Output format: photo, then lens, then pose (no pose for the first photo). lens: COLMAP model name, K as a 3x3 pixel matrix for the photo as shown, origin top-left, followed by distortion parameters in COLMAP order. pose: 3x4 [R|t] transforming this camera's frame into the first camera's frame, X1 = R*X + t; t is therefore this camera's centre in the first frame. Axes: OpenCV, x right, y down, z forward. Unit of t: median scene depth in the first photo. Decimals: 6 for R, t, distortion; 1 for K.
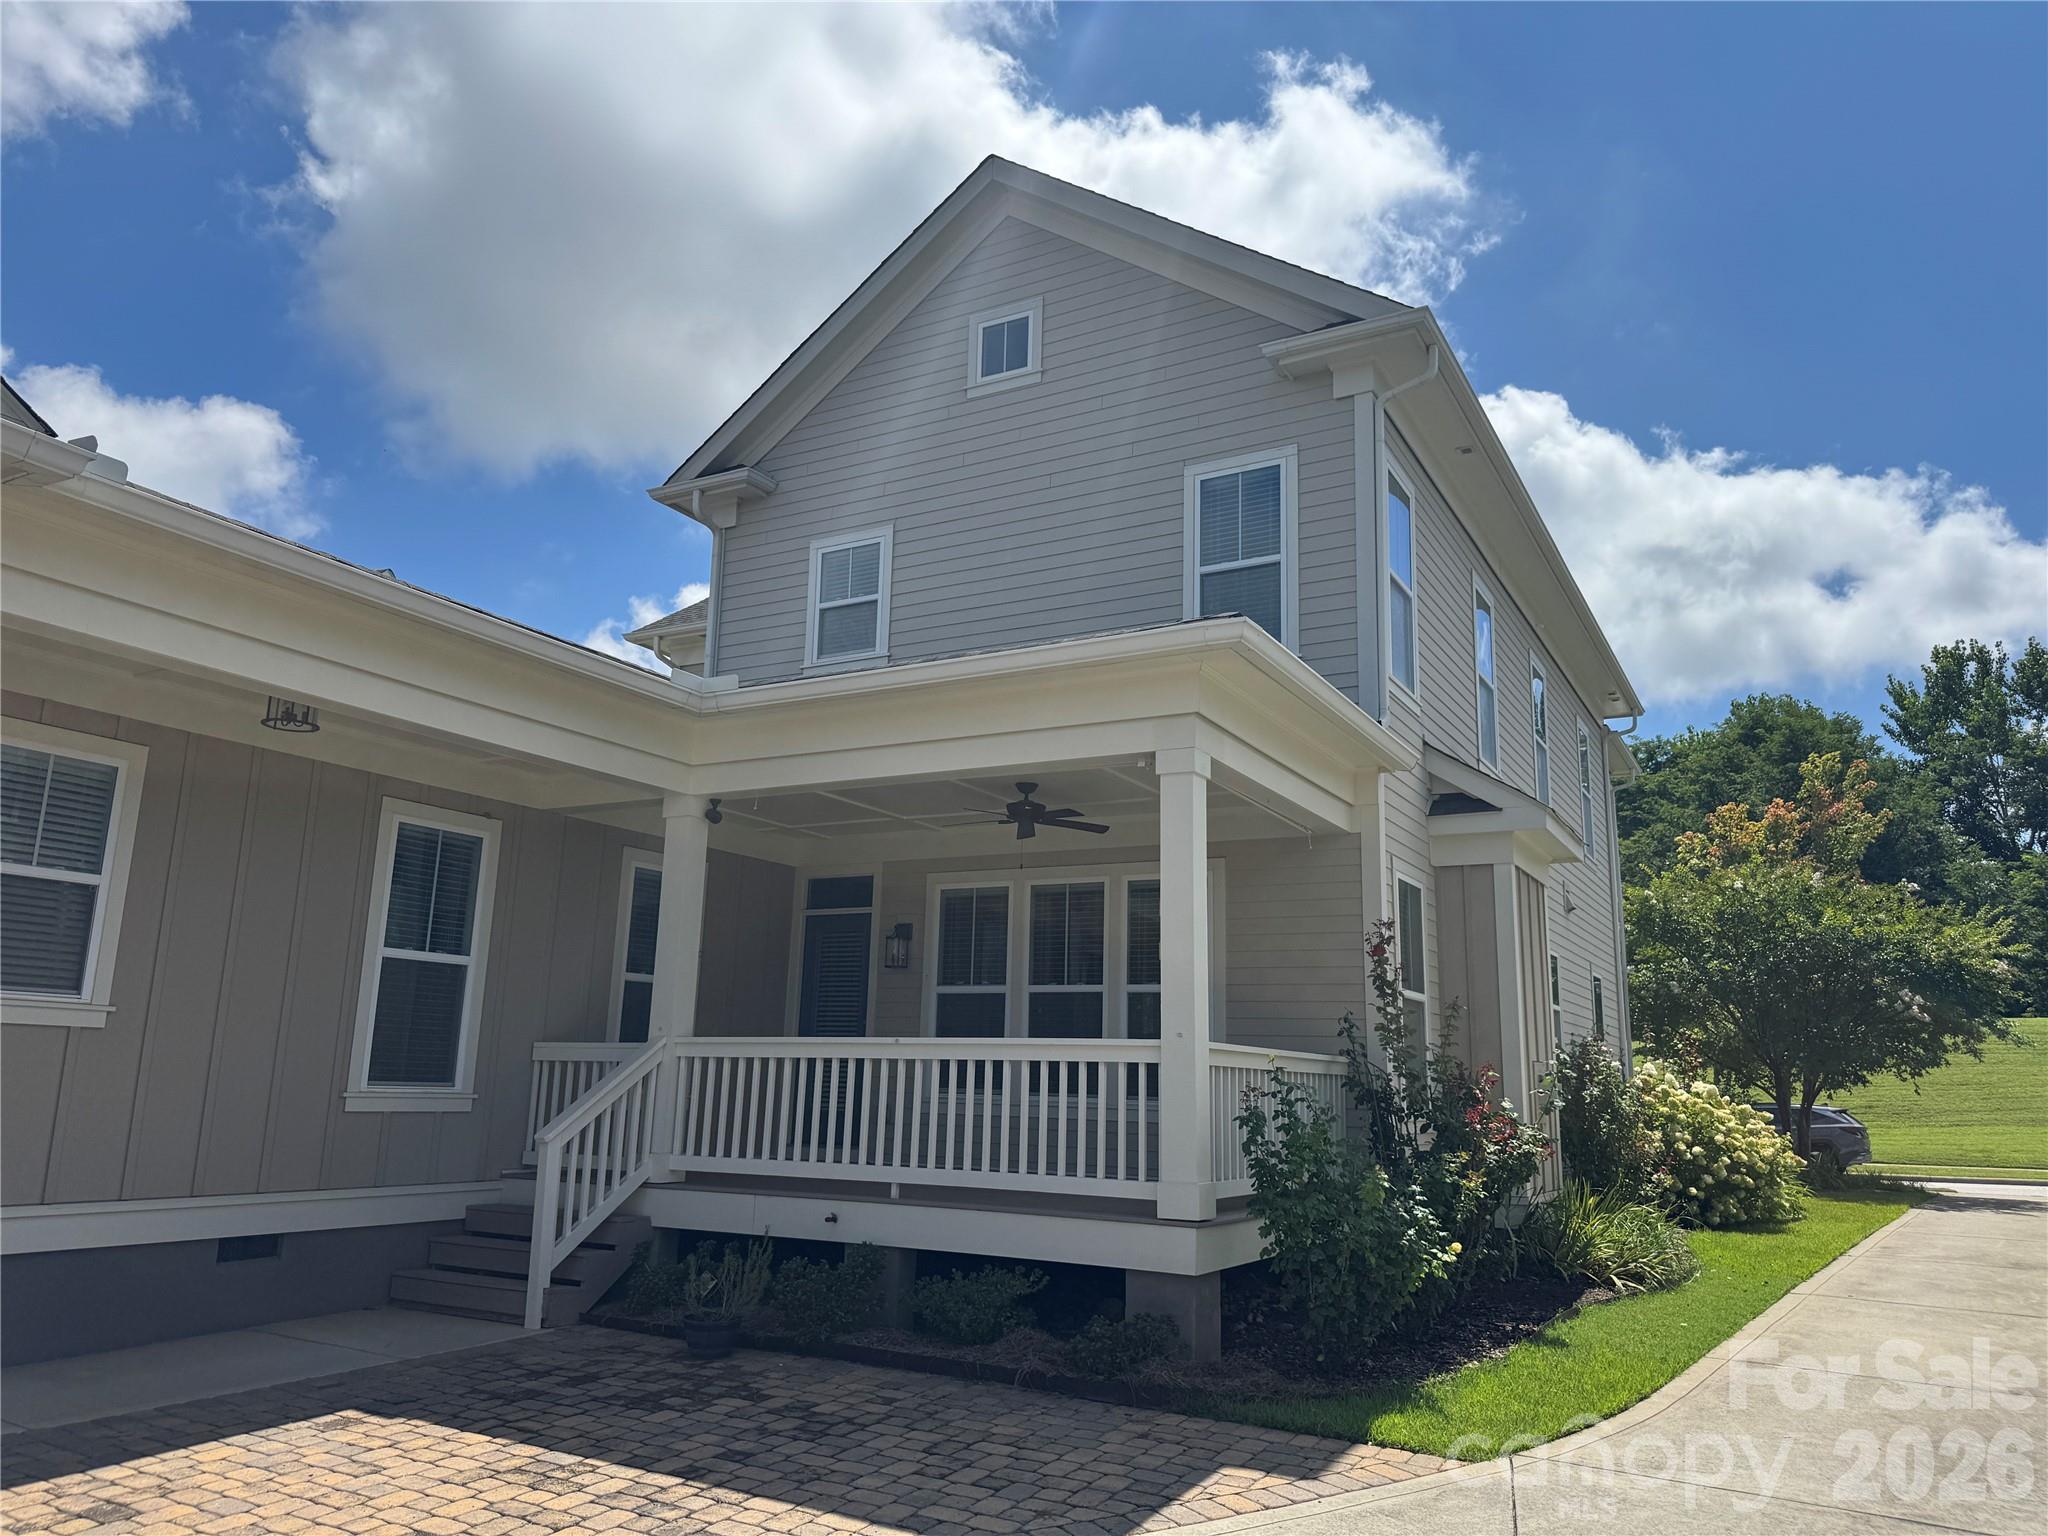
lens RADIAL K [[1440.5, 0, 1020.2], [0, 1440.5, 771.3], [0, 0, 1]] dist [0.005347, -0.010712]
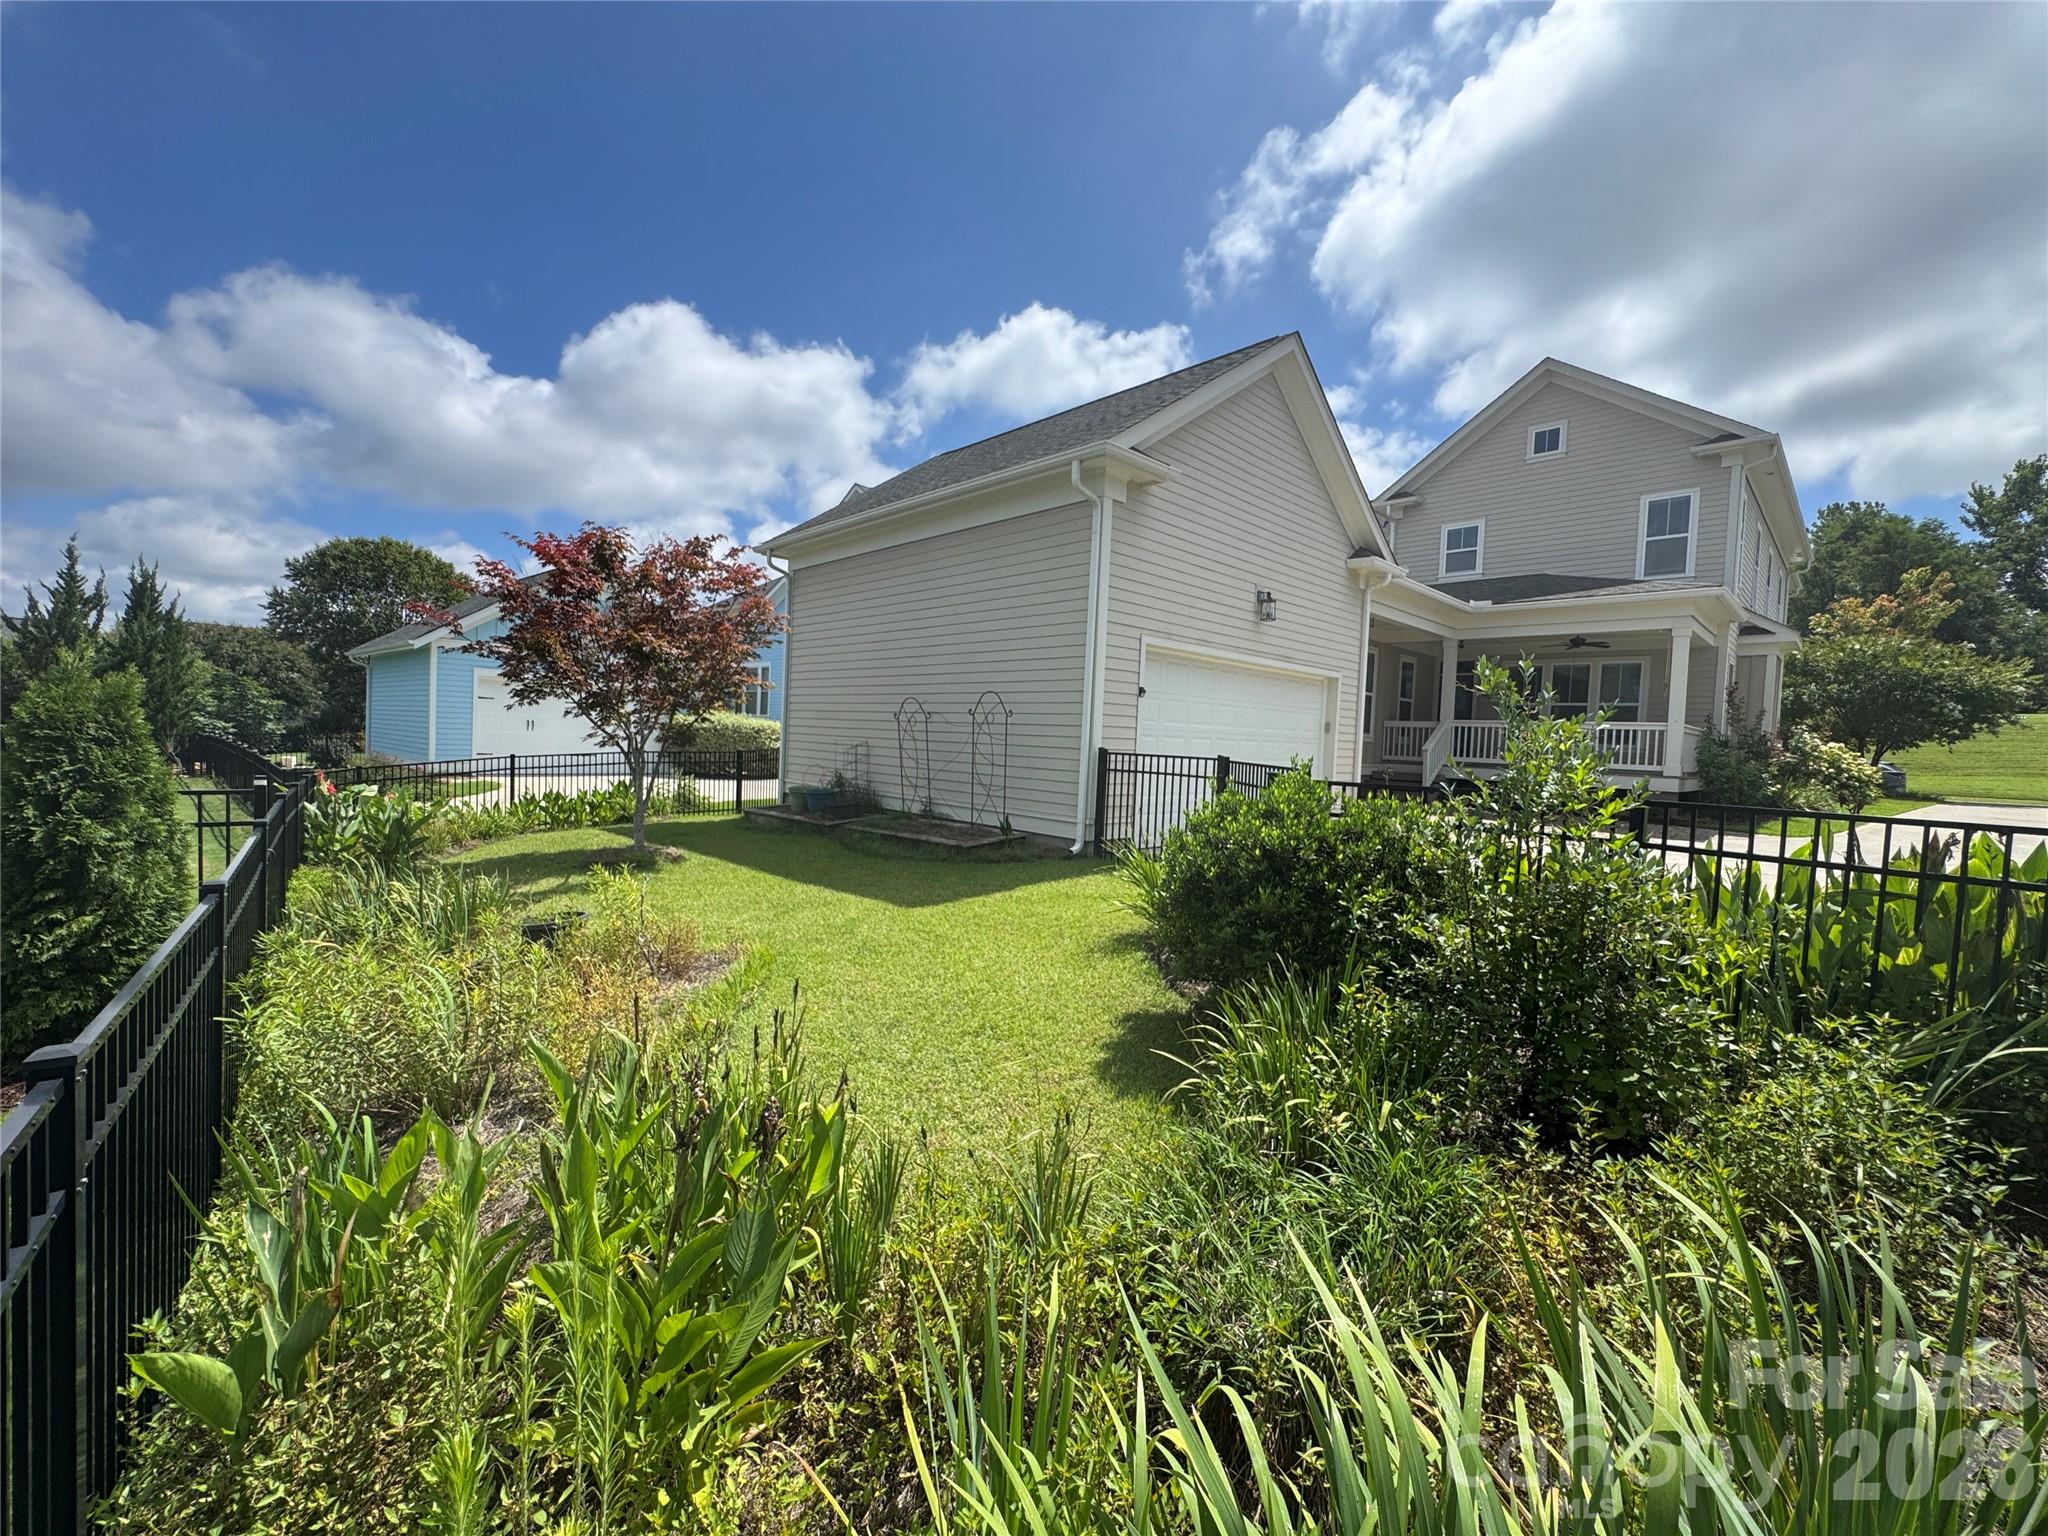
lens RADIAL K [[826.7, 0, 1031.6], [0, 826.7, 769.6], [0, 0, 1]] dist [-0.000462, 0.000658]
pose [[0.960677, 0.024503, -0.276586, -0.258617], [0.042812, 0.971117, 0.234732, -0.070203], [0.274349, -0.237343, 0.931881, -0.386704]]
